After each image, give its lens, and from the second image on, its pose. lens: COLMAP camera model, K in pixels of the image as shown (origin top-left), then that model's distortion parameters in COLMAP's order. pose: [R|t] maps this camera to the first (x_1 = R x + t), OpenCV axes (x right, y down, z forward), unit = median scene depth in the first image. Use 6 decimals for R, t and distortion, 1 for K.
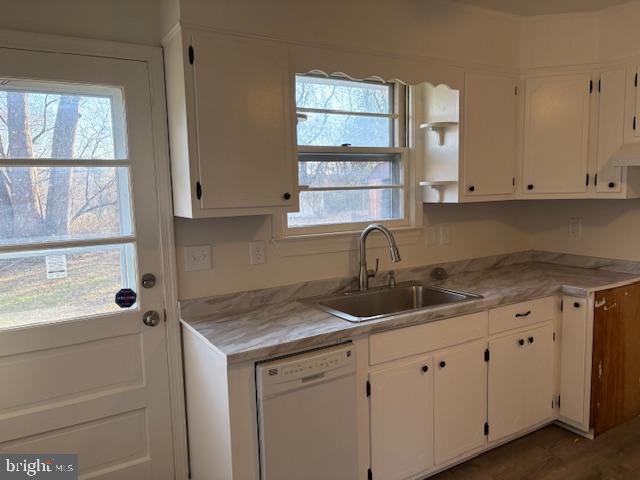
lens RADIAL K [[486.3, 0, 317.9], [0, 486.3, 237.6], [0, 0, 1]] dist [0.075363, -0.060895]
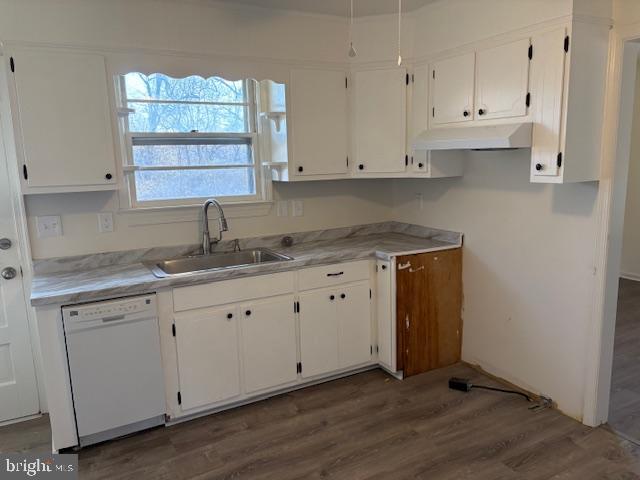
lens RADIAL K [[486.3, 0, 321.5], [0, 486.3, 238.0], [0, 0, 1]] dist [0.075363, -0.060895]
pose [[0.998255, 0.005666, -0.058783, 0.444912], [-0.002549, 0.998593, 0.052963, 0.003899], [0.059001, -0.052720, 0.996865, -0.176069]]
